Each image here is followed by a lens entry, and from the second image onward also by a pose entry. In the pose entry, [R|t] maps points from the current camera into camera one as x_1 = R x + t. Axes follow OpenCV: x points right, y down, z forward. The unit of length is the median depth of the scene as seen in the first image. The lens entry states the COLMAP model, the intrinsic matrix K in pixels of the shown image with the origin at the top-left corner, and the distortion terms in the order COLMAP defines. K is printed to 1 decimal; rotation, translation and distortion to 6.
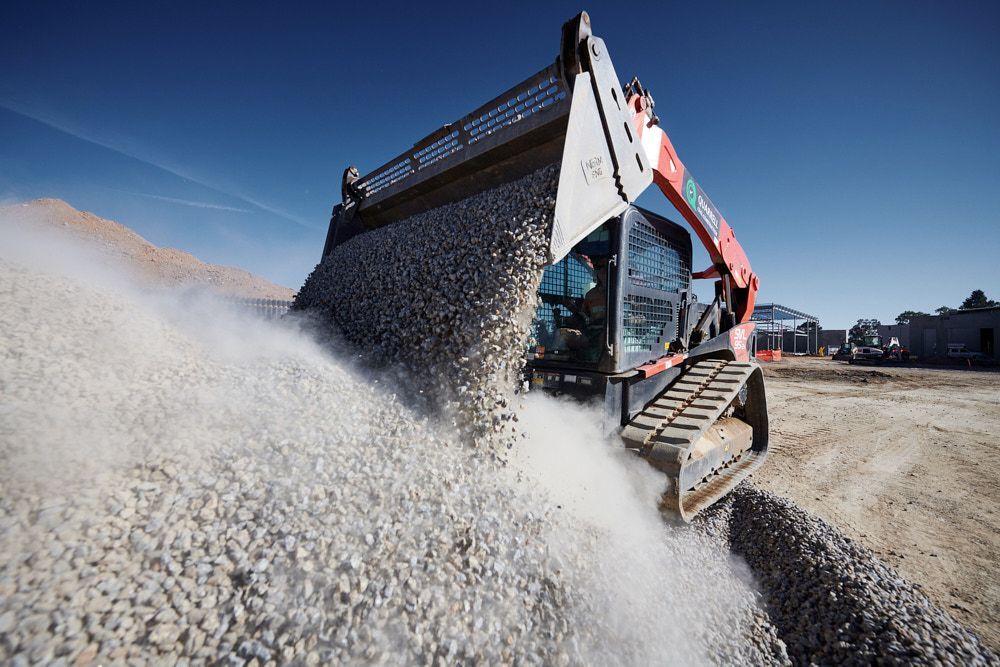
lens RADIAL K [[401.9, 0, 498.7], [0, 401.9, 317.5], [0, 0, 1]] dist [0.000920, -0.000008]
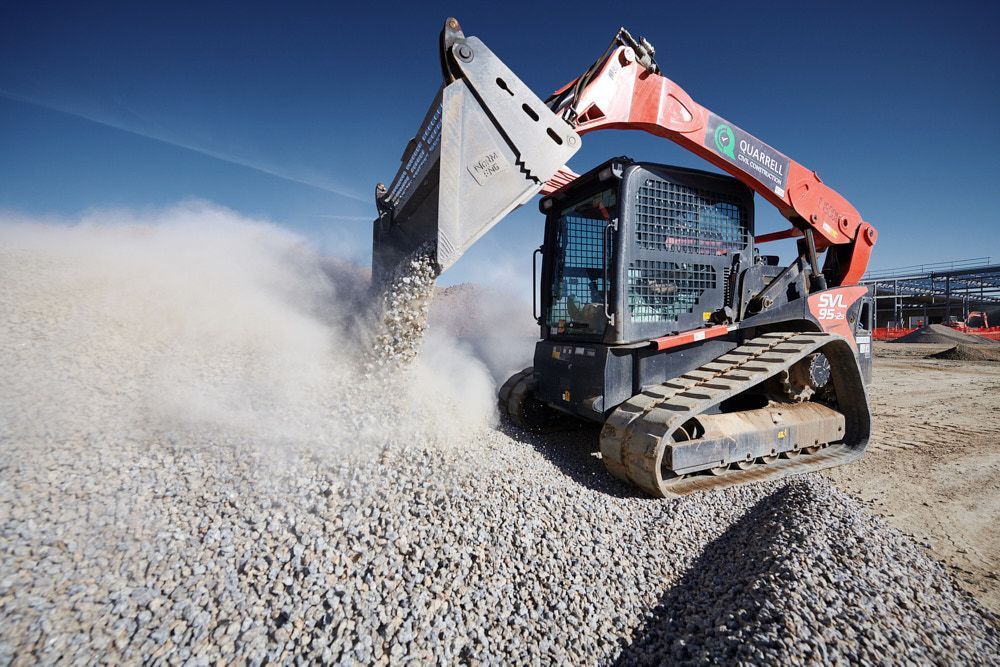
lens RADIAL K [[398.6, 0, 499.8], [0, 398.6, 318.8], [0, 0, 1]] dist [0.000587, 0.000091]
pose [[0.948960, -0.032412, -0.313725, 0.306617], [0.043006, 0.998712, 0.026904, 0.039303], [0.312449, -0.039023, 0.949133, 0.019149]]
